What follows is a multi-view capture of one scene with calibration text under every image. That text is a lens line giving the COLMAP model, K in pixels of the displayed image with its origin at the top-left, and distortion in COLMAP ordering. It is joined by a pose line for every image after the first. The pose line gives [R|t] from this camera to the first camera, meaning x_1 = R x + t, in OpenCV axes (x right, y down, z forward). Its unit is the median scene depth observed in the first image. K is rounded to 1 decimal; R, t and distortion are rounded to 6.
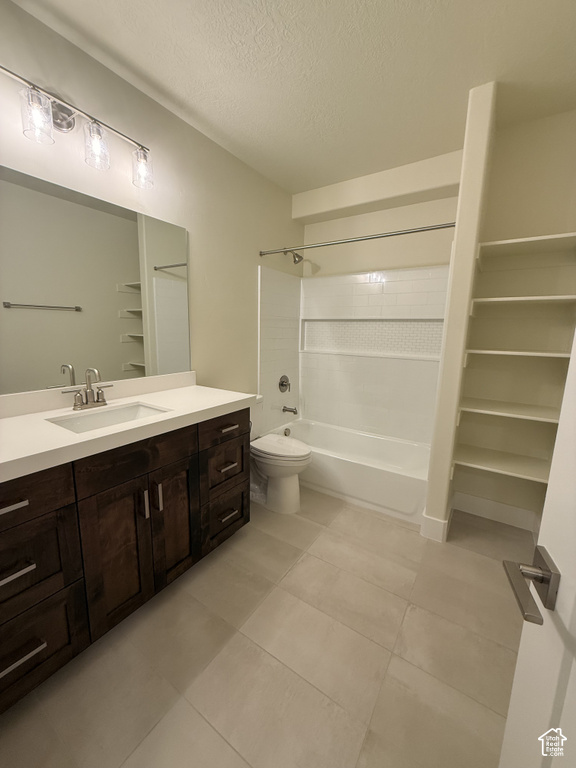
lens RADIAL K [[306.7, 0, 292.6], [0, 306.7, 382.3], [0, 0, 1]] dist [-0.002183, -0.000223]
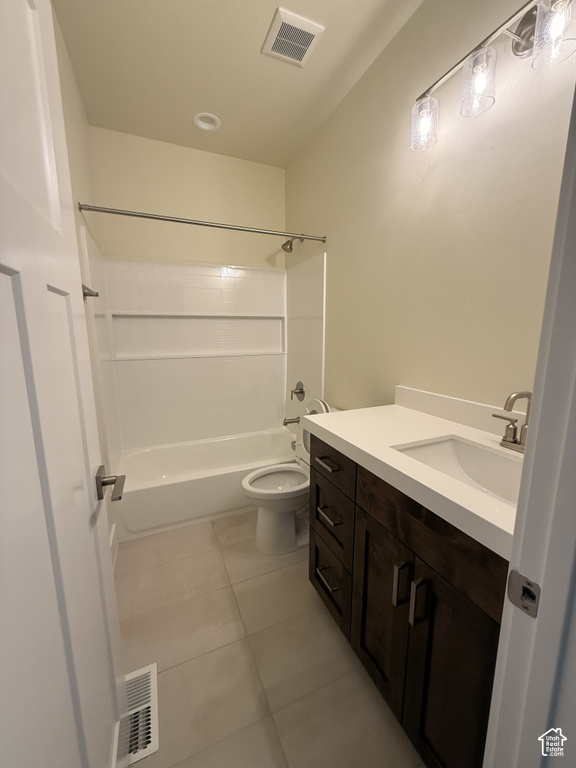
lens RADIAL K [[306.7, 0, 292.6], [0, 306.7, 382.3], [0, 0, 1]] dist [-0.002183, -0.000223]
pose [[0.542260, -0.161938, 0.824457, -0.475433], [0.153013, 0.983875, 0.092611, -0.065730], [-0.826160, 0.075933, 0.558295, 0.336801]]
